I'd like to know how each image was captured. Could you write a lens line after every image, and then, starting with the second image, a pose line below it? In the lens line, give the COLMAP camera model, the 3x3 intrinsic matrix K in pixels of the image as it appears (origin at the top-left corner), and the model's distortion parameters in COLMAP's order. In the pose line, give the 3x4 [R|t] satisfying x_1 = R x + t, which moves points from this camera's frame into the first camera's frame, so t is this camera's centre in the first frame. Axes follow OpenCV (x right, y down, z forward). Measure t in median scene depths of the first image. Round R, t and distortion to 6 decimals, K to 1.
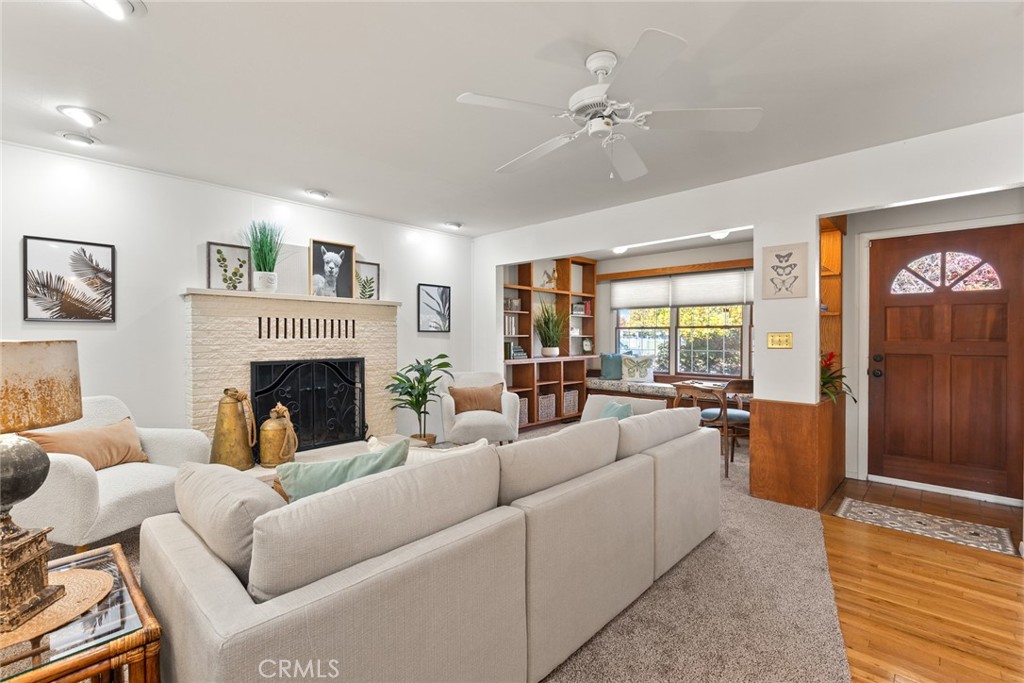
lens RADIAL K [[458.6, 0, 514.1], [0, 458.6, 340.6], [0, 0, 1]] dist [0.005519, -0.001326]
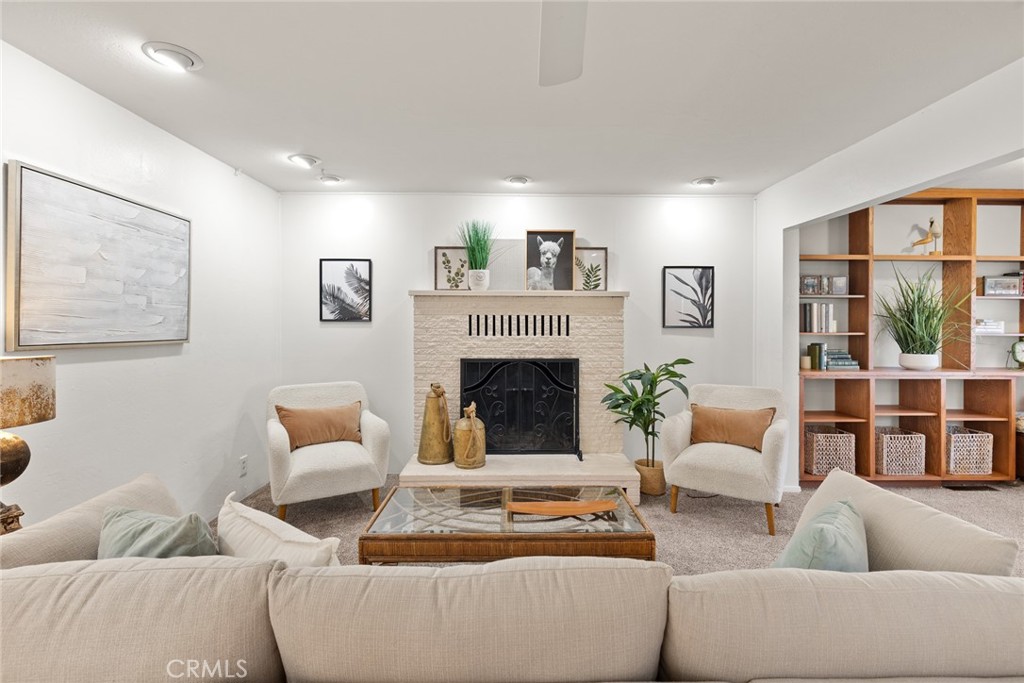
lens RADIAL K [[458.6, 0, 511.3], [0, 458.6, 323.1], [0, 0, 1]] dist [0.005519, -0.001326]
pose [[0.694029, 0.002678, -0.719942, 0.201906], [-0.008987, 0.999947, -0.004944, -0.023854], [0.719891, 0.009901, 0.694016, 0.305985]]
